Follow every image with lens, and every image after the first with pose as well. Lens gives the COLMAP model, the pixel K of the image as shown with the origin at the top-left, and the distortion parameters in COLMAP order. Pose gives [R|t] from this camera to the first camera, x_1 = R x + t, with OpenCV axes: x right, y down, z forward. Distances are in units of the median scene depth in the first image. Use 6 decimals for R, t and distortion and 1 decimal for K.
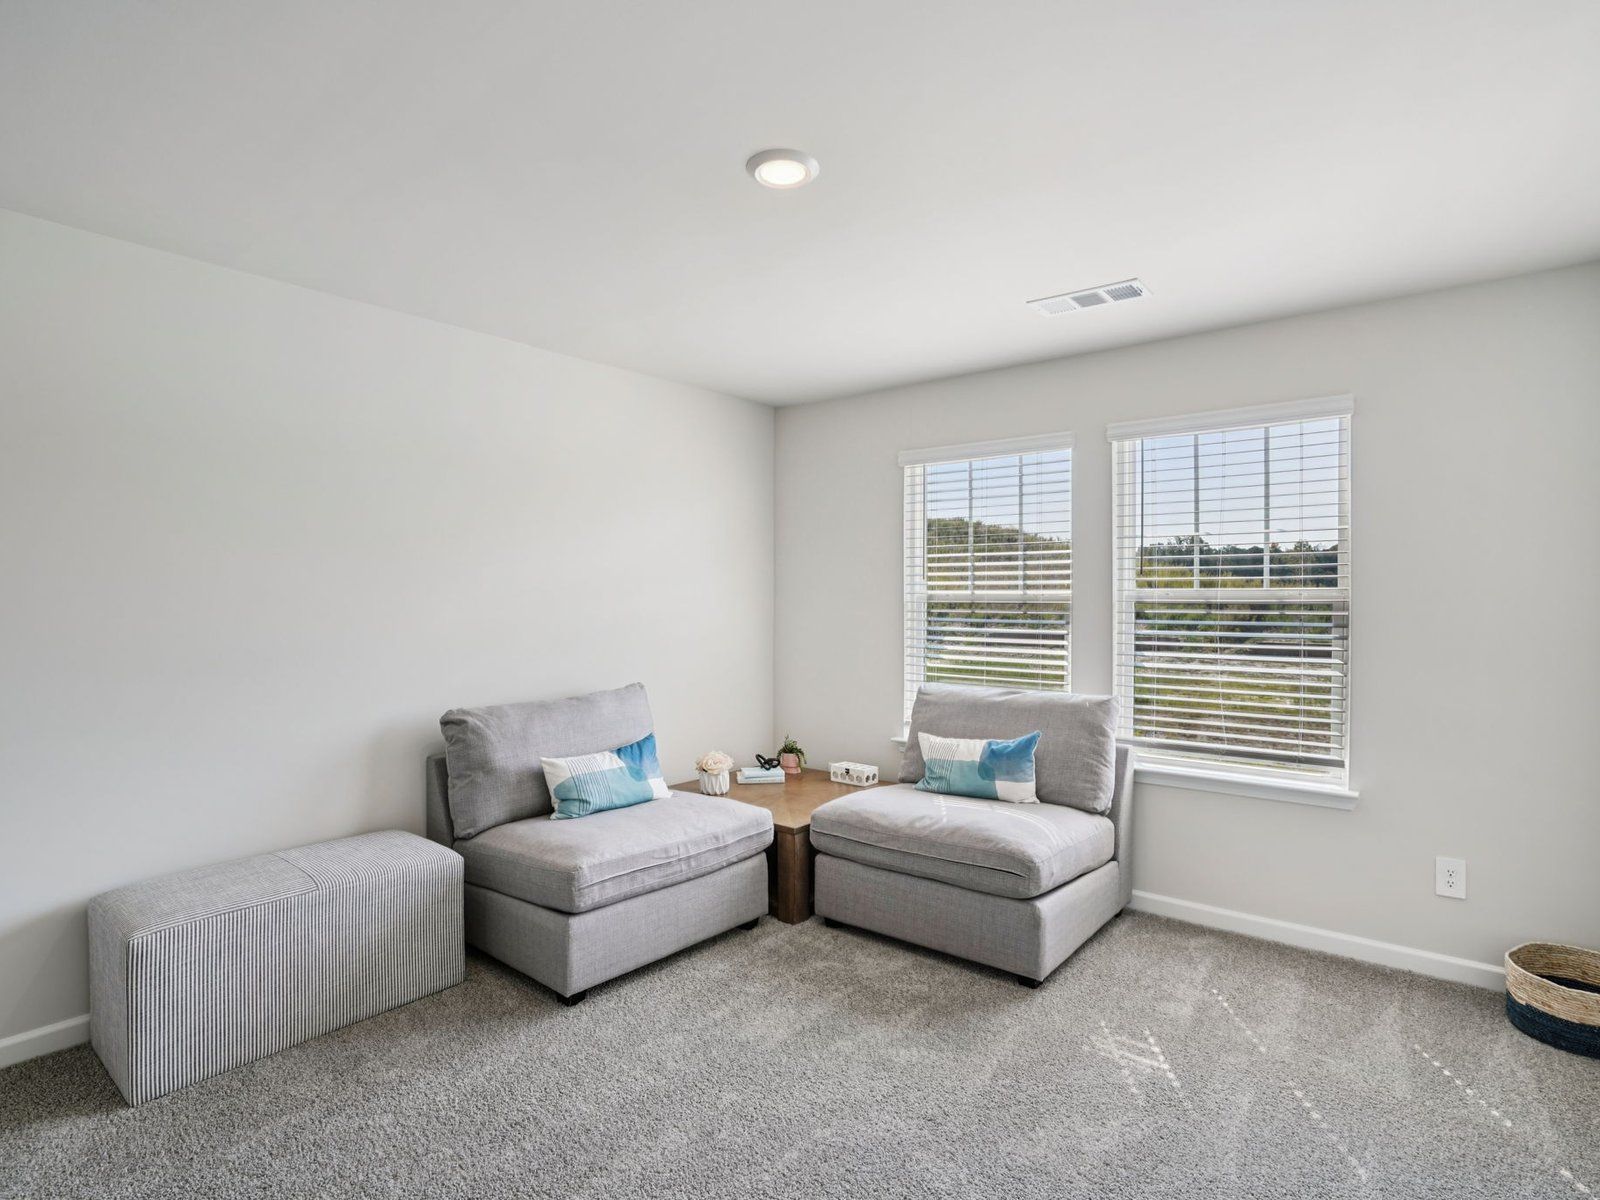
lens RADIAL K [[846.4, 0, 792.4], [0, 846.4, 608.6], [0, 0, 1]] dist [-0.059638, 0.022906]
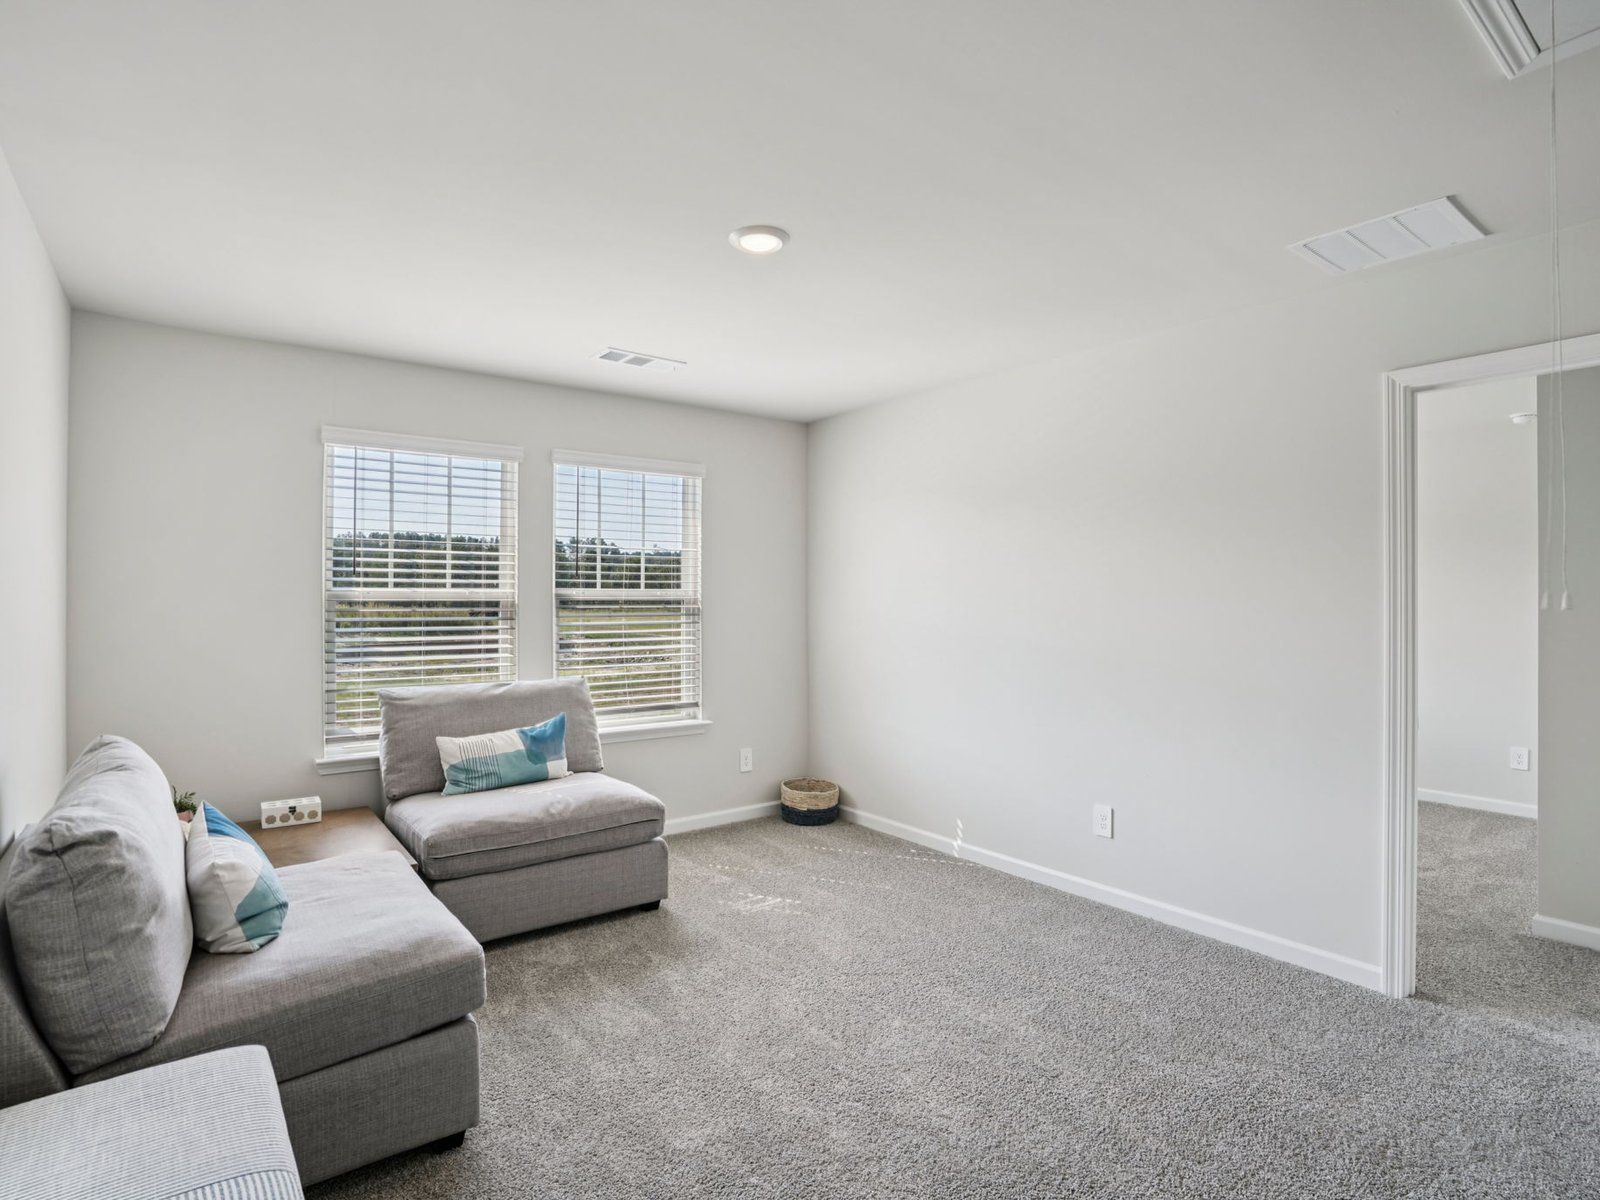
lens RADIAL K [[837.8, 0, 800.0], [0, 837.8, 600.0], [0, 0, 1]] dist [-0.061389, 0.032593]
pose [[0.206996, -0.002439, 0.978339, -0.756085], [0.010961, 0.999940, 0.000174, -0.004013], [-0.978280, 0.010687, 0.207010, 0.452871]]
